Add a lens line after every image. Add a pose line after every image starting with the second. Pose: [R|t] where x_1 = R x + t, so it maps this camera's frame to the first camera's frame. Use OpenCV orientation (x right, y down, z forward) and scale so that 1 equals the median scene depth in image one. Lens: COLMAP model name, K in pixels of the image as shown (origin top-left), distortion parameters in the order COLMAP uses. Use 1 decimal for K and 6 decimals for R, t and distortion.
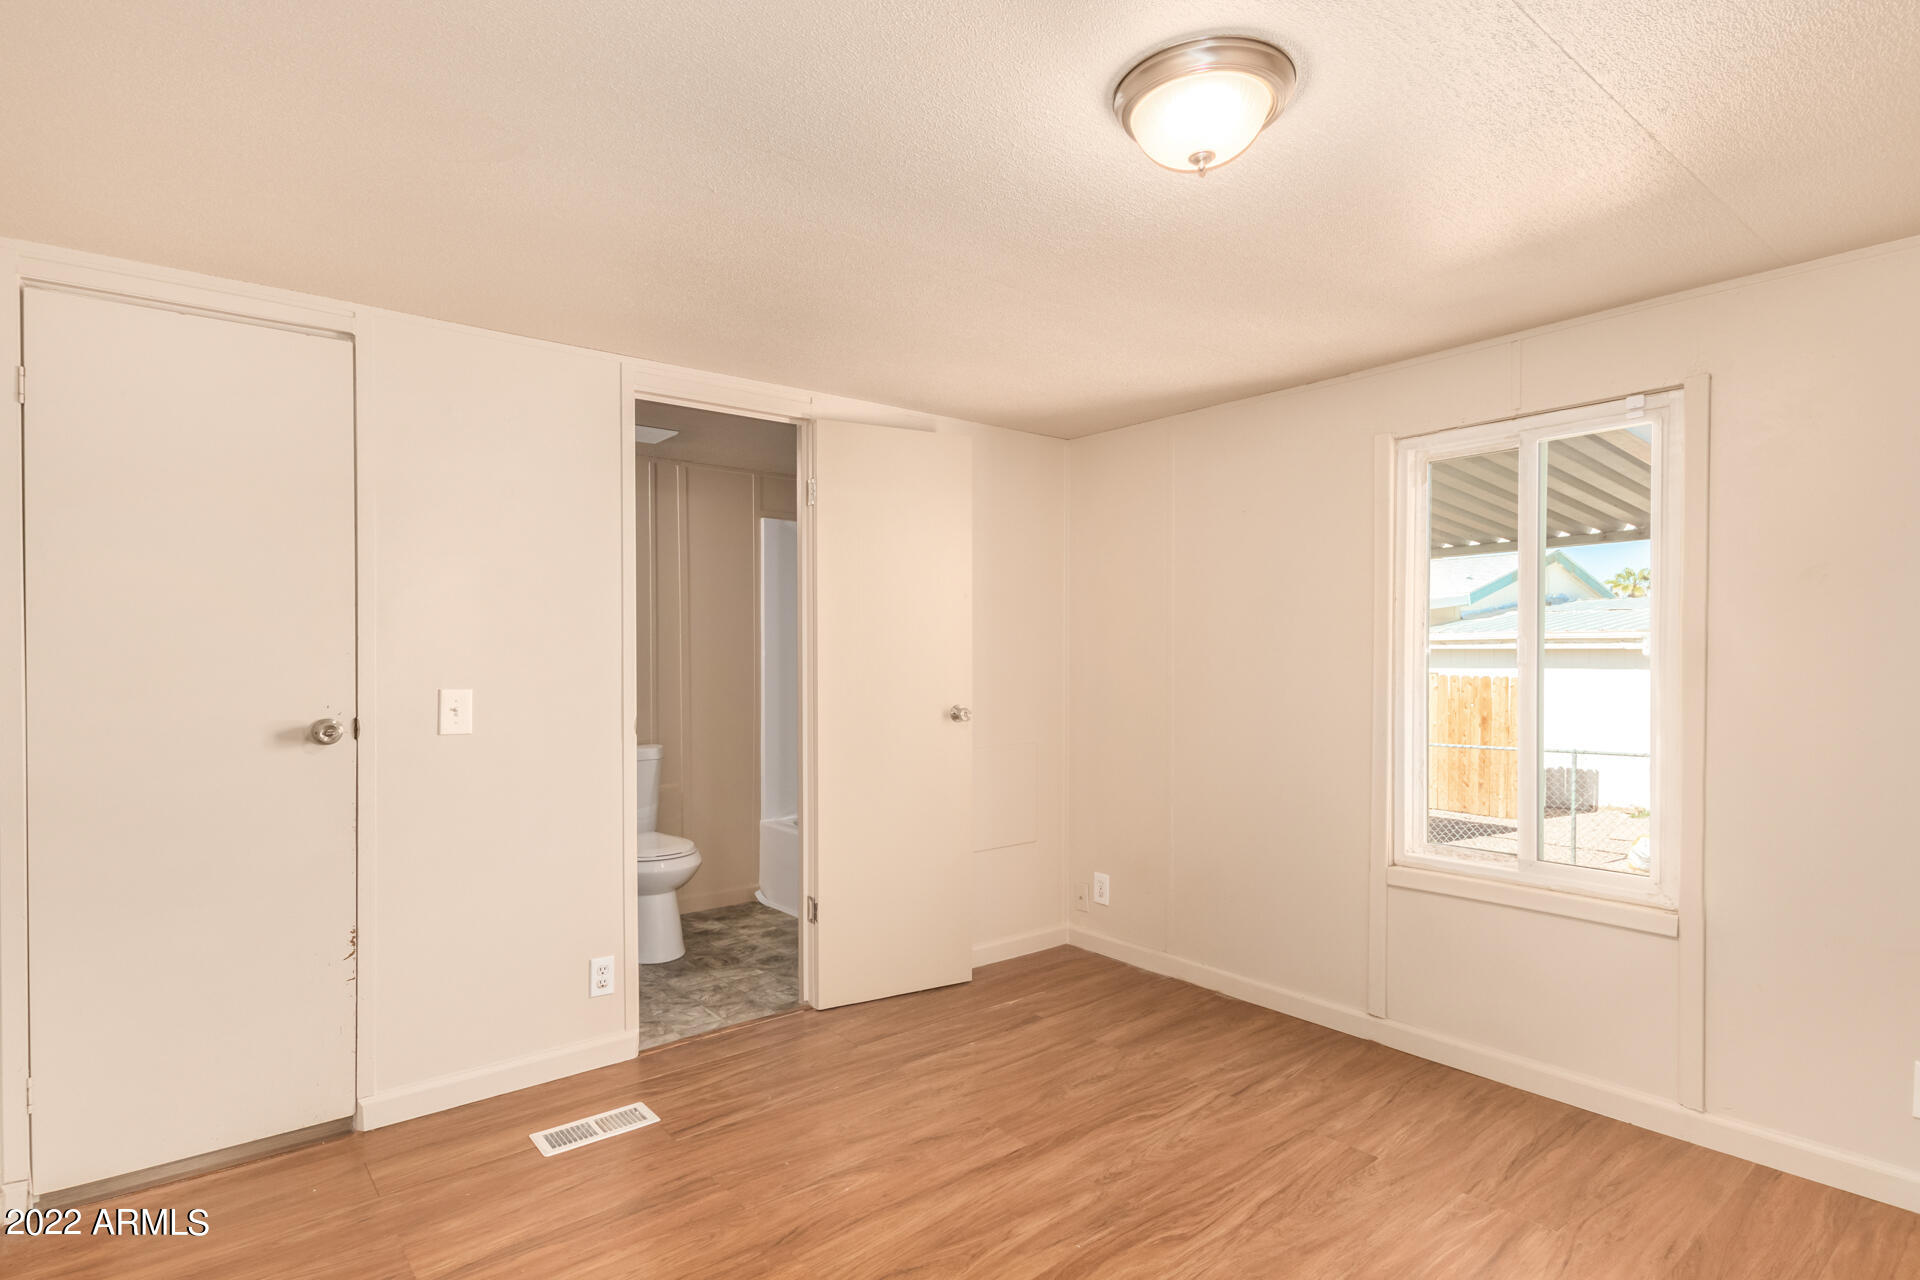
lens RADIAL K [[961.1, 0, 971.4], [0, 961.1, 652.3], [0, 0, 1]] dist [0.009041, -0.004780]
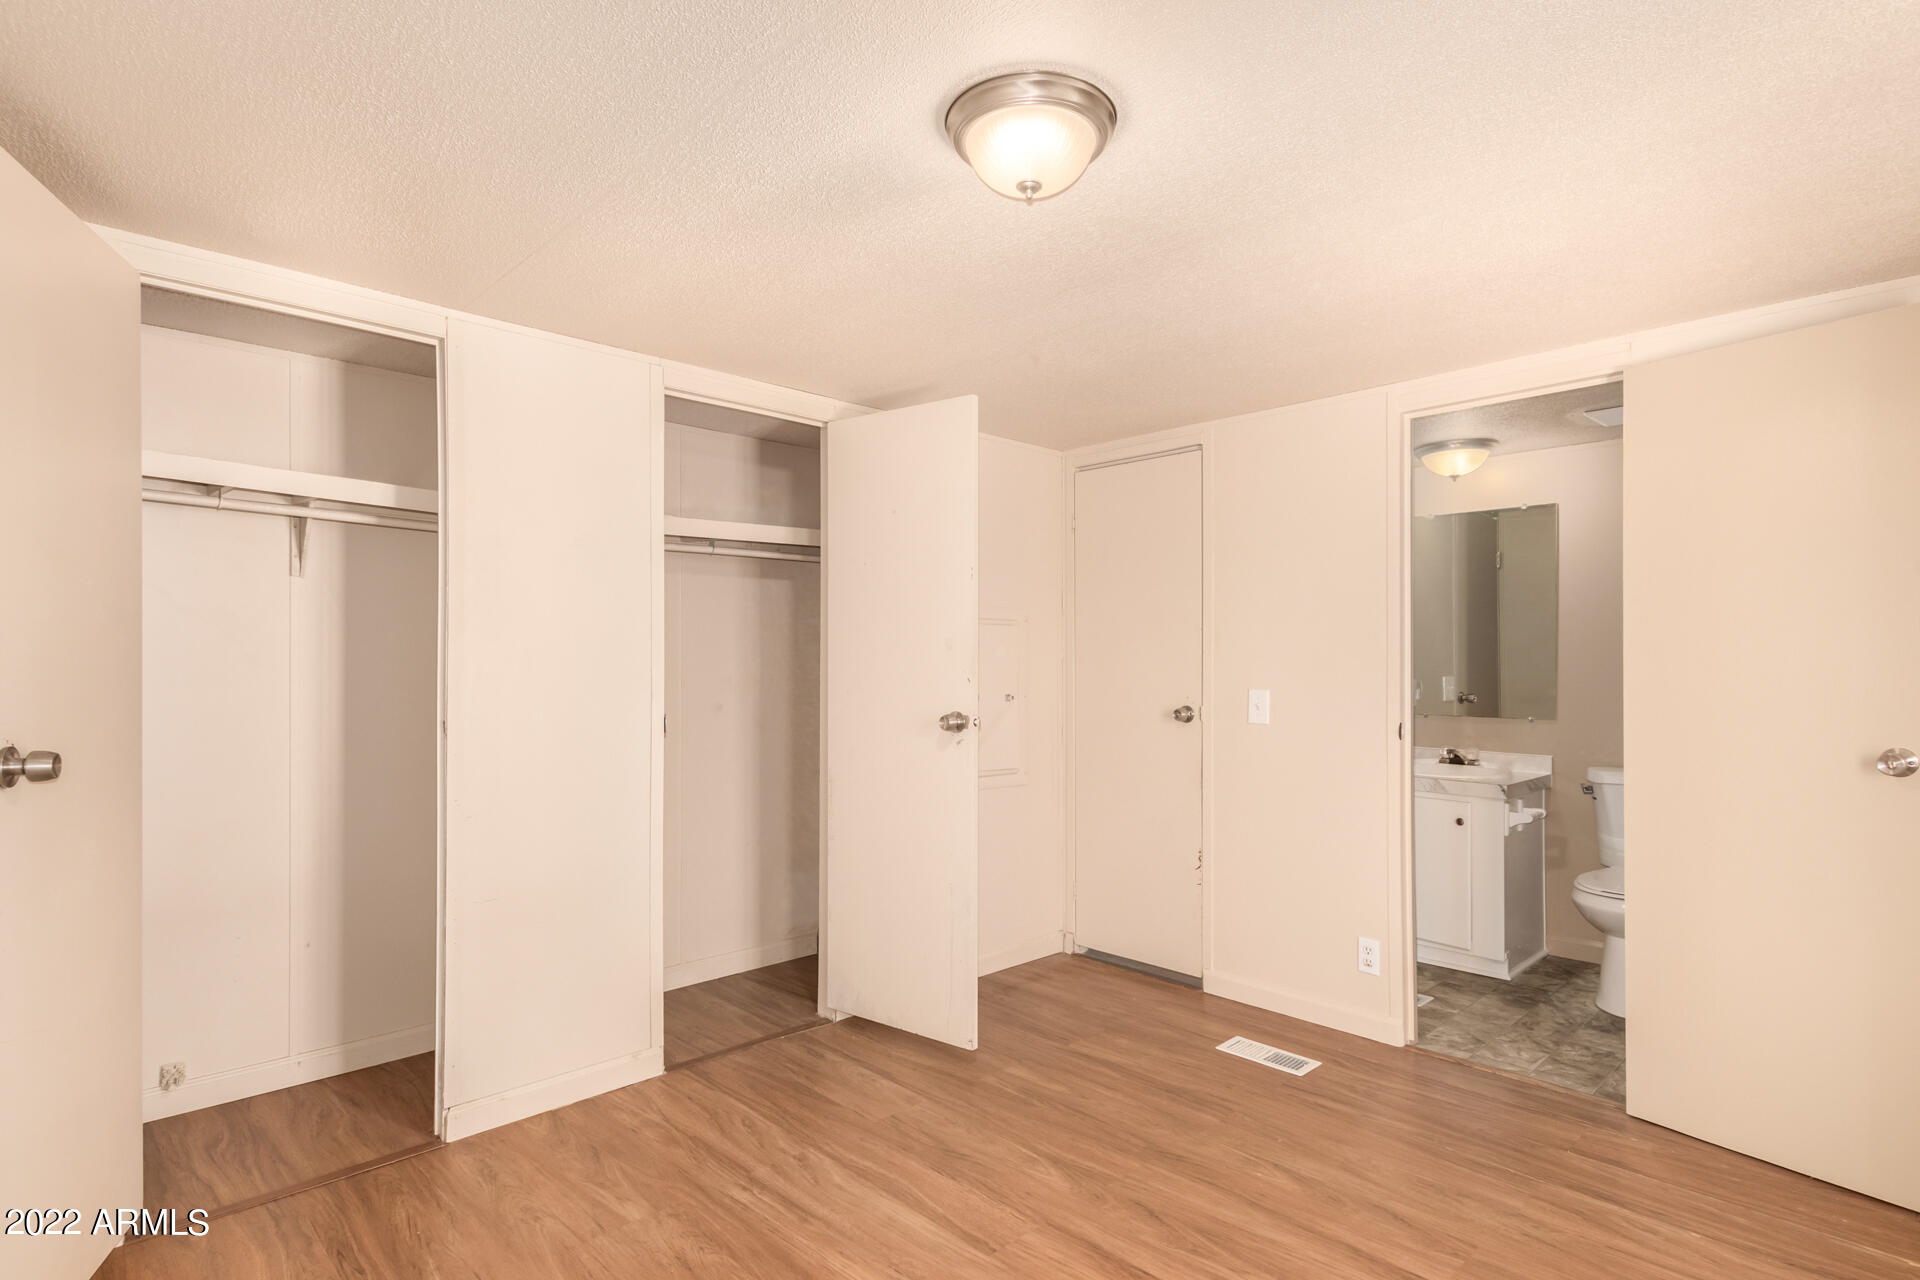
lens RADIAL K [[961.1, 0, 971.1], [0, 961.1, 651.5], [0, 0, 1]] dist [0.009041, -0.004780]
pose [[0.090503, -0.008505, -0.995860, 0.725314], [-0.001338, 0.999962, -0.008662, -0.001610], [0.995895, 0.002116, 0.090488, 0.481495]]
